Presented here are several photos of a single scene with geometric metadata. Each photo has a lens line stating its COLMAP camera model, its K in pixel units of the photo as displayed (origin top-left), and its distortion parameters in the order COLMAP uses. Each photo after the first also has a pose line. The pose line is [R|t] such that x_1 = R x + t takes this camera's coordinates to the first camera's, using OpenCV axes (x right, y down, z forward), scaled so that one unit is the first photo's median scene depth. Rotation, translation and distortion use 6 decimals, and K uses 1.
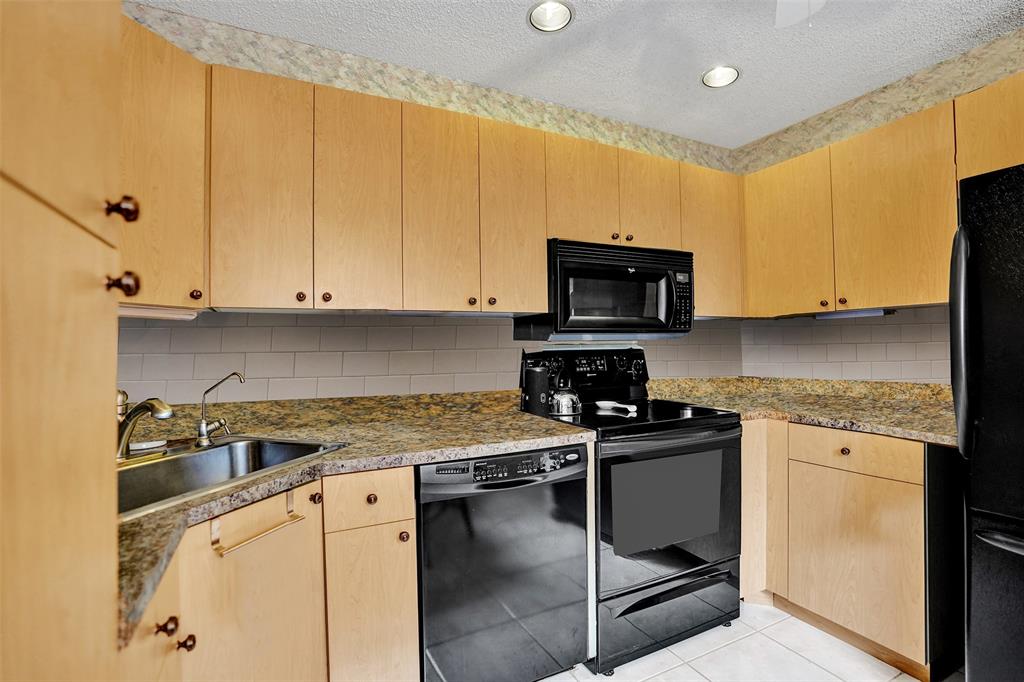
lens RADIAL K [[480.1, 0, 513.8], [0, 480.1, 336.9], [0, 0, 1]] dist [-0.066942, 0.026494]
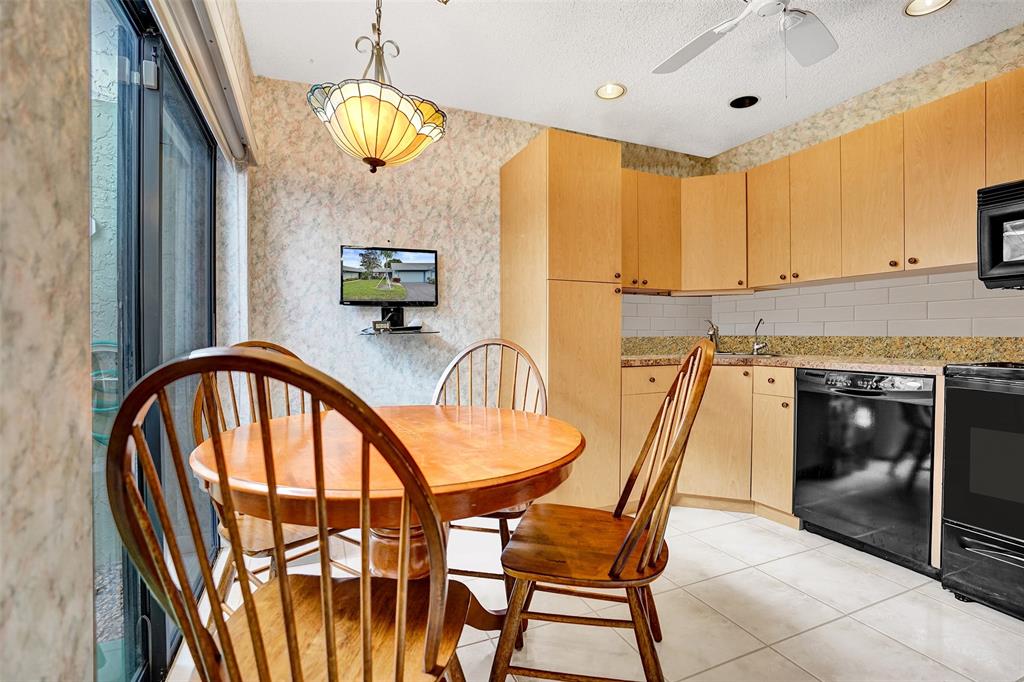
lens RADIAL K [[480.1, 0, 513.8], [0, 480.1, 336.9], [0, 0, 1]] dist [-0.066942, 0.026494]
pose [[-0.054974, 0.018840, -0.998310, 1.251635], [0.019372, 0.999654, 0.017798, 0.082440], [0.998300, -0.018361, -0.055320, 0.049621]]
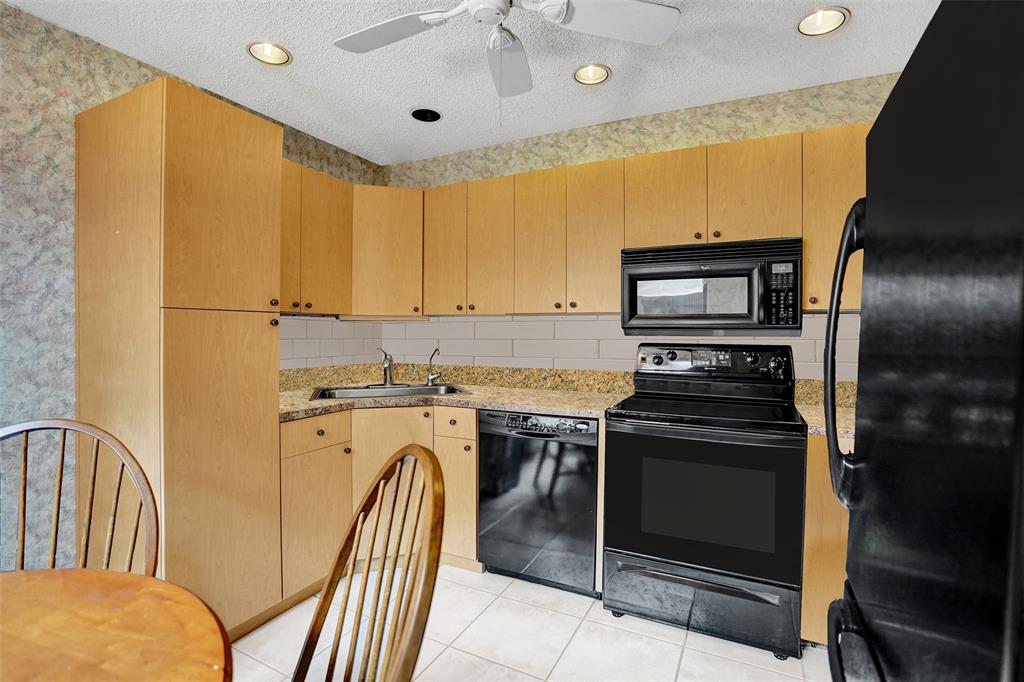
lens RADIAL K [[480.1, 0, 513.8], [0, 480.1, 336.9], [0, 0, 1]] dist [-0.066942, 0.026494]
pose [[0.600793, 0.026841, -0.798954, 0.964155], [0.001038, 0.999409, 0.034356, -0.033258], [0.799404, -0.021470, 0.600410, 0.075791]]
